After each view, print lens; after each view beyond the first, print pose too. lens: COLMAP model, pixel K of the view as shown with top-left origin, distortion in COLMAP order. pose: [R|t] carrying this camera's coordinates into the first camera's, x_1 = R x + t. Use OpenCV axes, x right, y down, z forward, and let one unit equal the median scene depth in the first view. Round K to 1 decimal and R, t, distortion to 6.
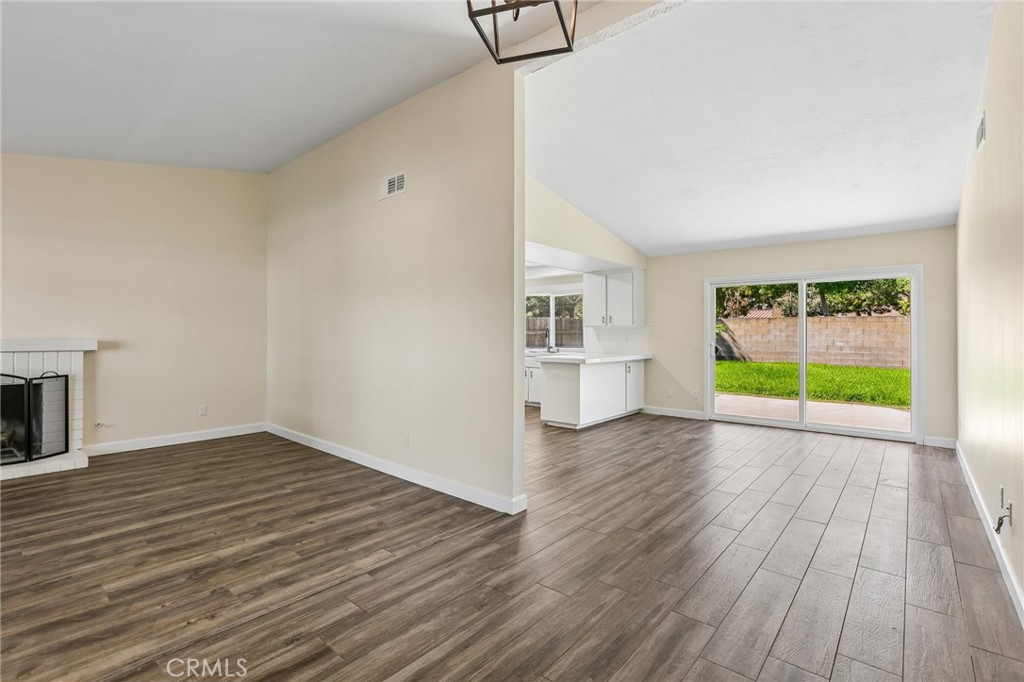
lens RADIAL K [[469.4, 0, 508.0], [0, 469.4, 331.9], [0, 0, 1]] dist [-0.043462, 0.009562]
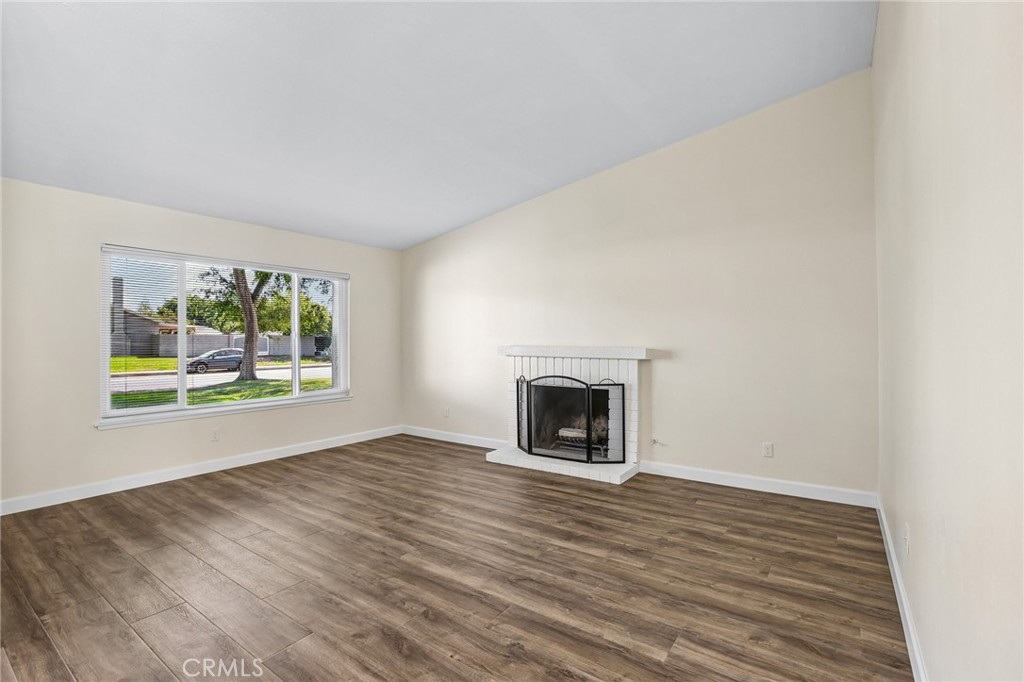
lens RADIAL K [[469.4, 0, 509.5], [0, 469.4, 342.0], [0, 0, 1]] dist [-0.043462, 0.009562]
pose [[0.087796, 0.003753, -0.996131, 0.008117], [0.010752, 0.999931, 0.004715, -0.002153], [0.996080, -0.011125, 0.087749, 0.765331]]
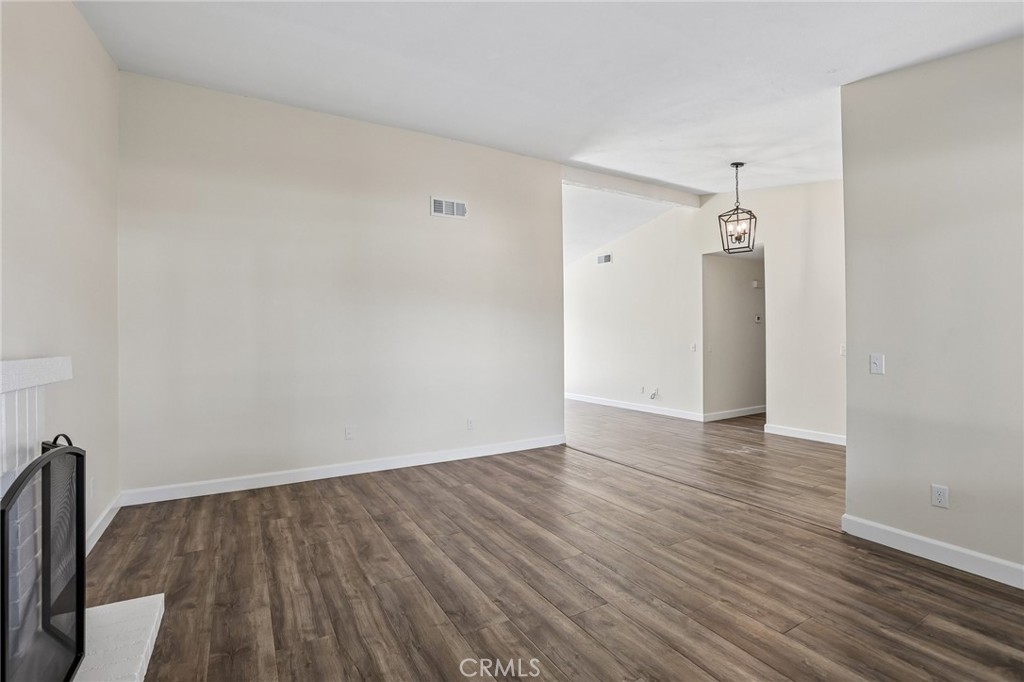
lens RADIAL K [[469.4, 0, 510.1], [0, 469.4, 335.7], [0, 0, 1]] dist [-0.043462, 0.009562]
pose [[0.333136, -0.000135, 0.942879, -1.405402], [0.003439, 0.999994, -0.001072, -0.000770], [-0.942872, 0.003600, 0.333134, 0.525000]]
